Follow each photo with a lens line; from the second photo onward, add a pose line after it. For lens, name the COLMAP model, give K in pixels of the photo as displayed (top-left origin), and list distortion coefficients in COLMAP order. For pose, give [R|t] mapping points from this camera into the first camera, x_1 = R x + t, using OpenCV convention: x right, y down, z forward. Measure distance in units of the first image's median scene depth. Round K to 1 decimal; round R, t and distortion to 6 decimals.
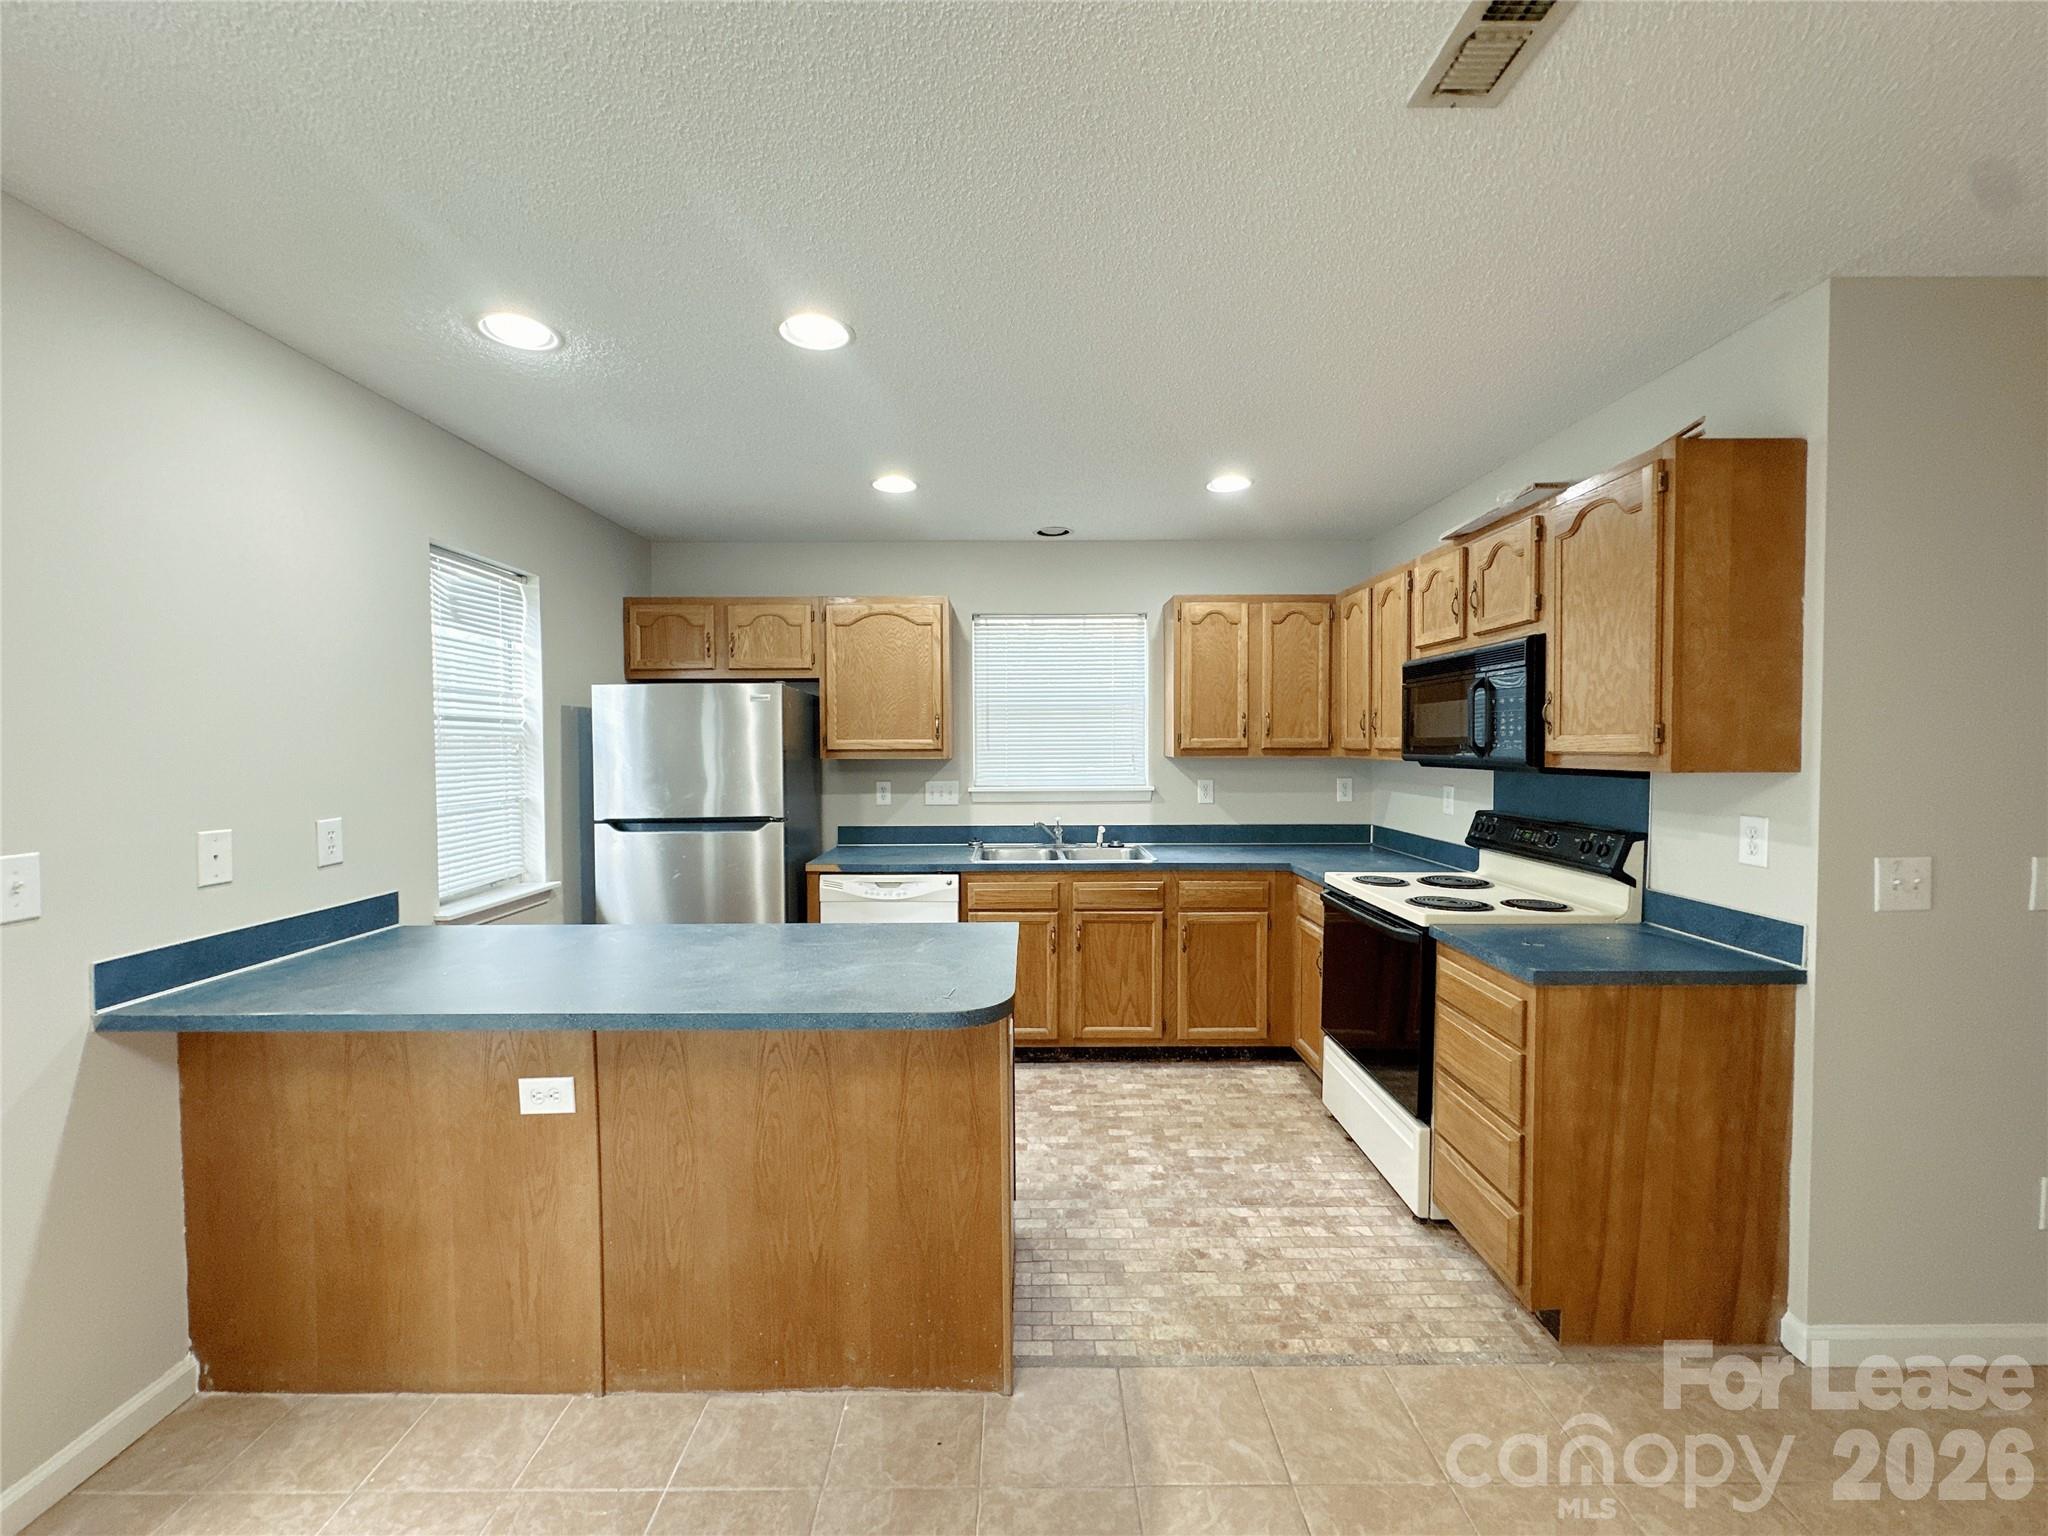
lens RADIAL K [[815.5, 0, 1020.7], [0, 815.5, 765.8], [0, 0, 1]] dist [-0.003620, 0.000348]
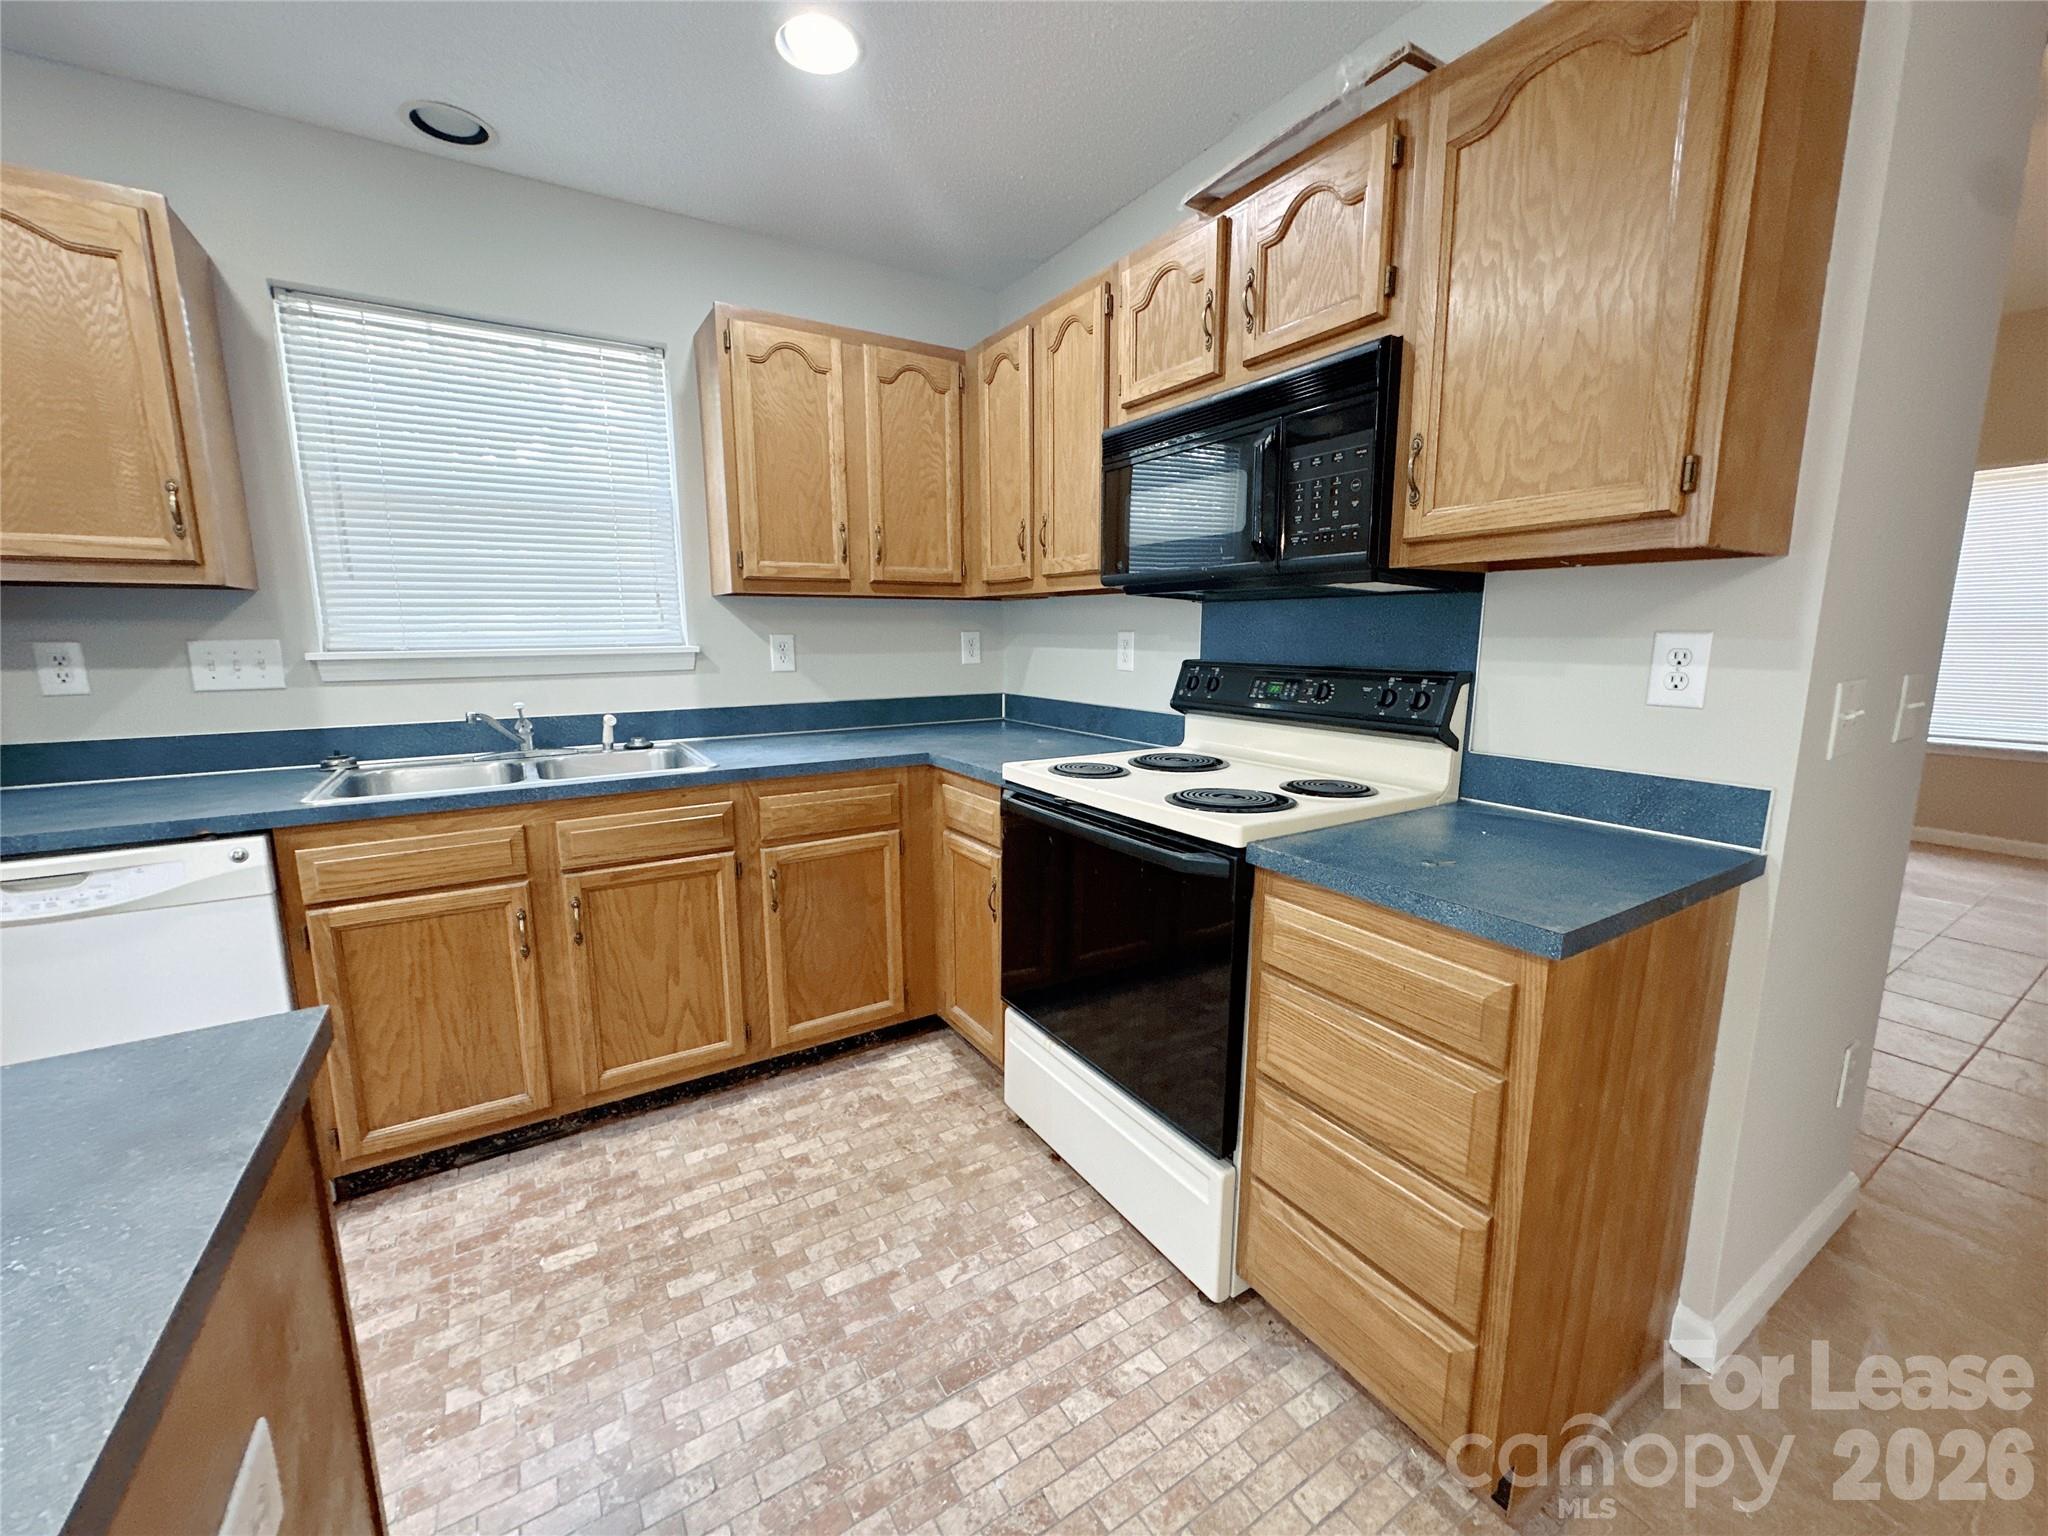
lens RADIAL K [[815.5, 0, 1020.7], [0, 815.5, 765.8], [0, 0, 1]] dist [-0.003620, 0.000348]
pose [[0.849347, -0.087463, 0.520537, 0.052614], [0.016486, 0.990090, 0.139461, 0.041657], [-0.527577, -0.109869, 0.842373, 0.431874]]
